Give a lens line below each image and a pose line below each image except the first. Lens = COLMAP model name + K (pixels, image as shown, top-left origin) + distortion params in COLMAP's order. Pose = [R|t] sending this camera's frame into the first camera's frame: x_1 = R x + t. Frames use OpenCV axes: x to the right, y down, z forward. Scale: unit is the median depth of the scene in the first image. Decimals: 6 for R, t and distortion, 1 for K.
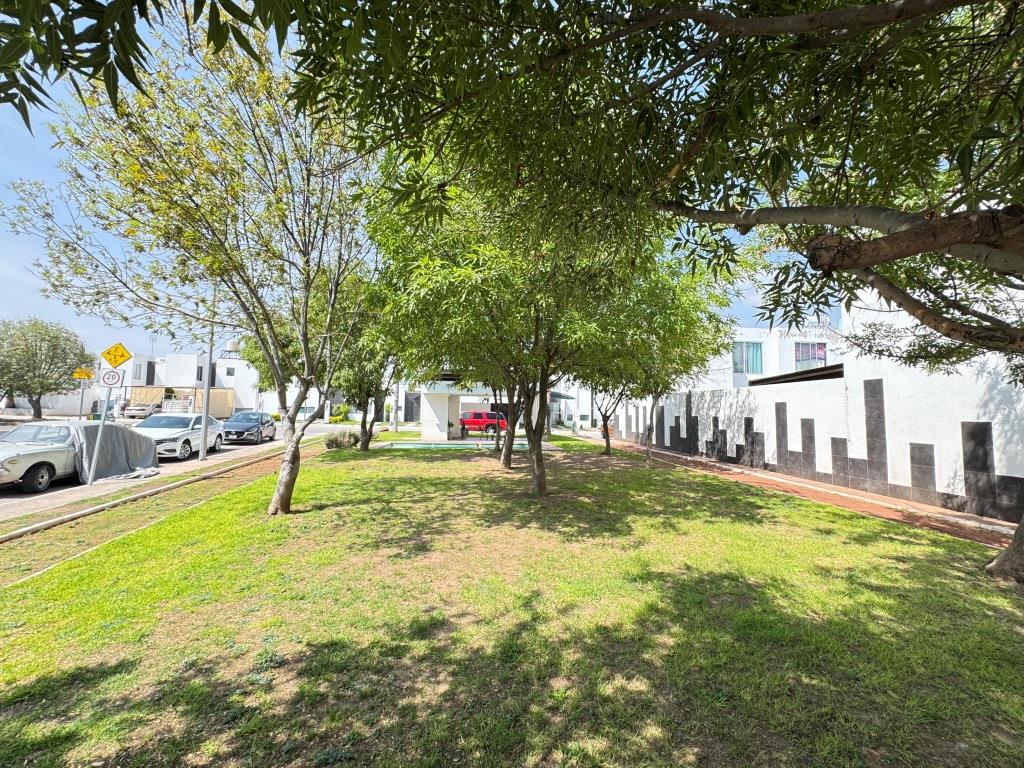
lens RADIAL K [[409.0, 0, 512.7], [0, 409.0, 382.7], [0, 0, 1]] dist [-0.002411, 0.000574]
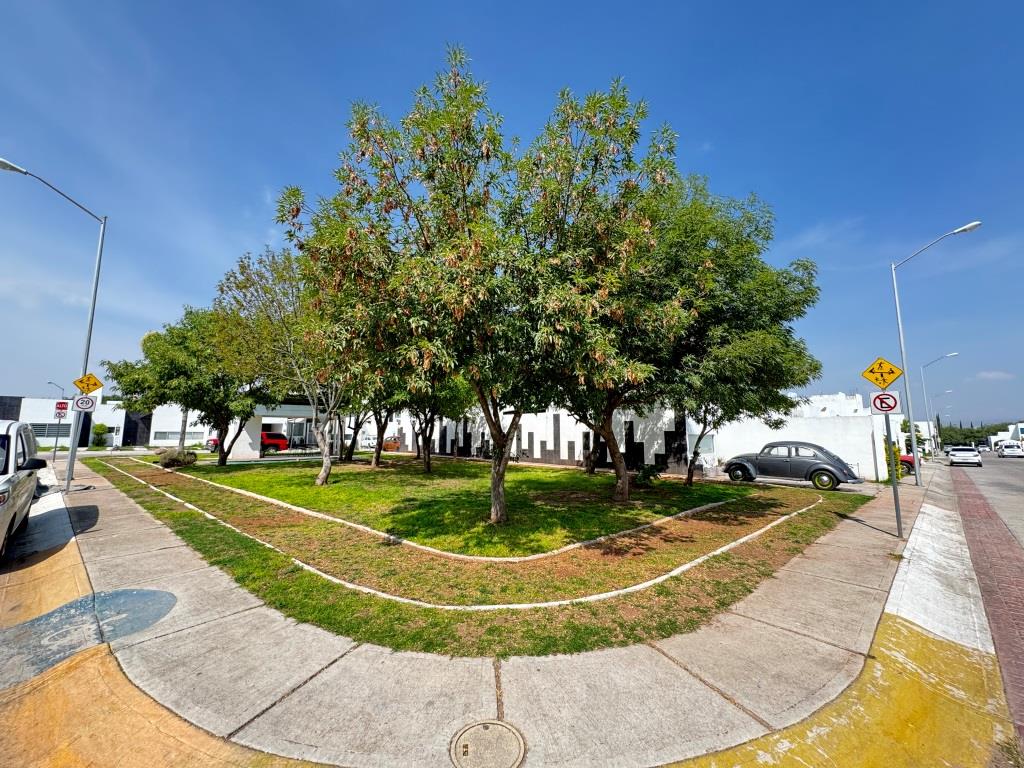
lens RADIAL K [[409.0, 0, 512.7], [0, 409.0, 382.7], [0, 0, 1]] dist [-0.002411, 0.000574]
pose [[0.799938, 0.060664, 0.597008, -0.403277], [-0.031321, 0.997742, -0.059417, -0.022595], [-0.599264, 0.028831, 0.800032, -0.401875]]
